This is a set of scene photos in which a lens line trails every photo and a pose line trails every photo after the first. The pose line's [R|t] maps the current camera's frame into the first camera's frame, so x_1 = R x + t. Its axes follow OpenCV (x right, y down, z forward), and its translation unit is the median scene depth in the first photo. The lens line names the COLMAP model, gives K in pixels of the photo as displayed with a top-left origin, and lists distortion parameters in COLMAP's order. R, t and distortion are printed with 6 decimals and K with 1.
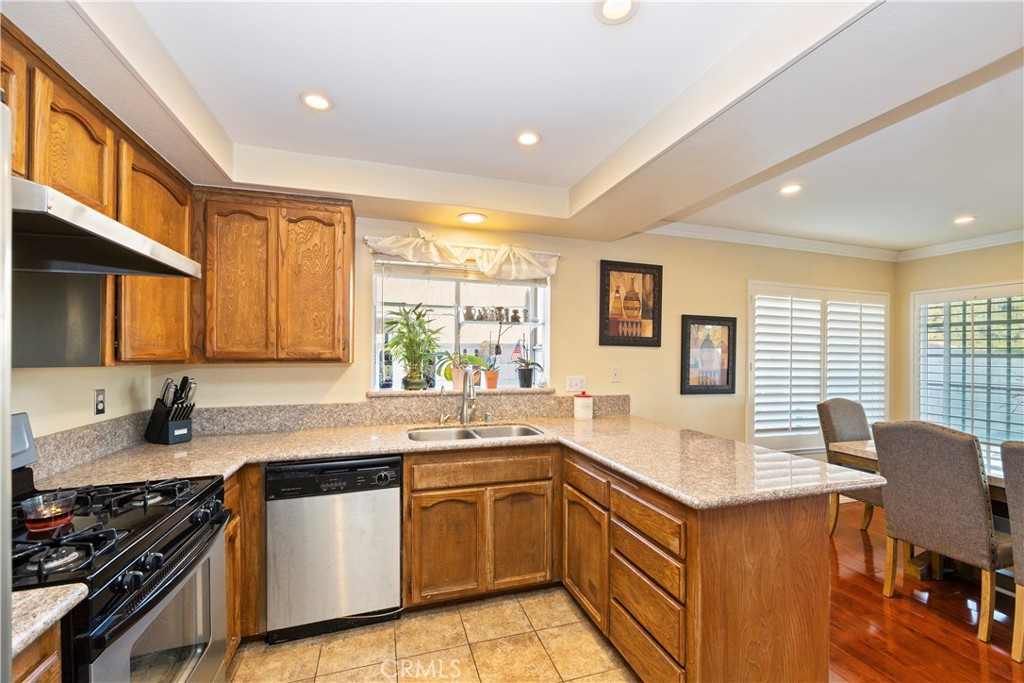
lens RADIAL K [[413.4, 0, 511.9], [0, 413.4, 352.8], [0, 0, 1]] dist [0.002996, 0.000151]
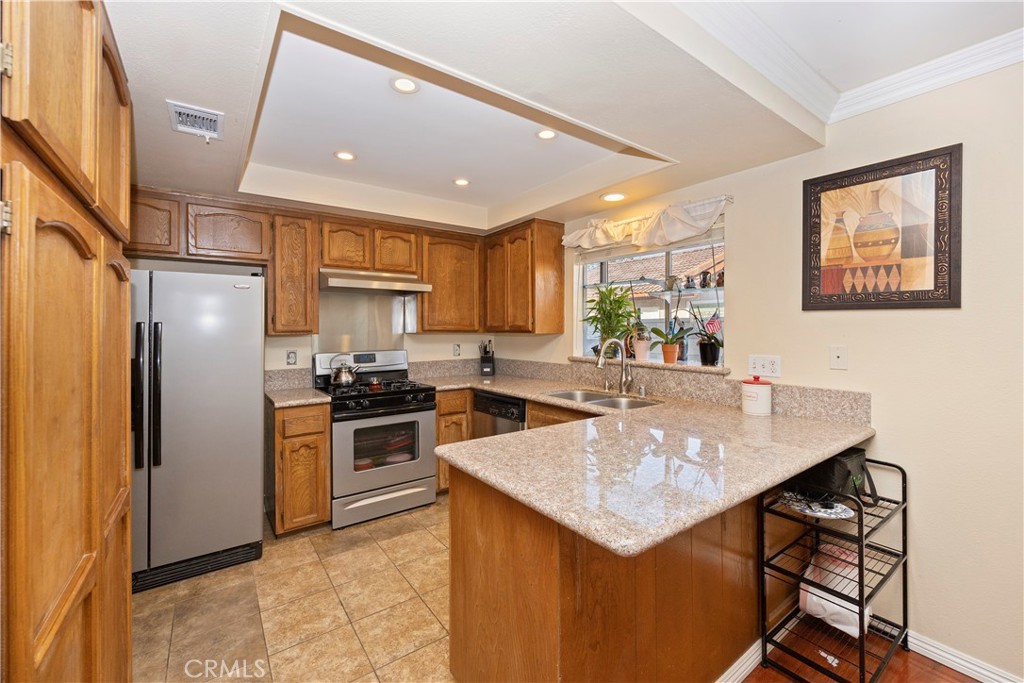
lens RADIAL K [[418.5, 0, 516.3], [0, 418.5, 325.6], [0, 0, 1]] dist [-0.000010, 0.000053]
pose [[0.332476, -0.013535, -0.943015, 0.682462], [0.003830, 0.999908, -0.013001, 0.012659], [0.943104, 0.000711, 0.332497, 0.342078]]
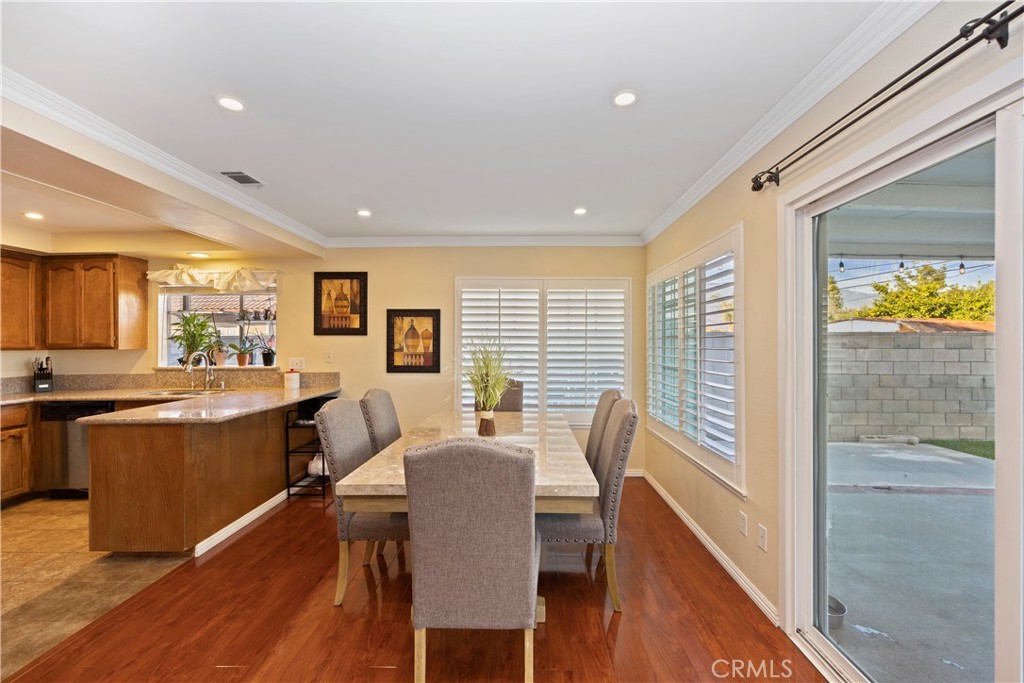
lens RADIAL K [[404.5, 0, 507.3], [0, 404.5, 340.4], [0, 0, 1]] dist [-0.001303, -0.000135]
pose [[0.949853, -0.015676, -0.312304, 1.212410], [0.014685, 0.999877, -0.005525, 0.015675], [0.312352, 0.000662, 0.949966, -0.059849]]
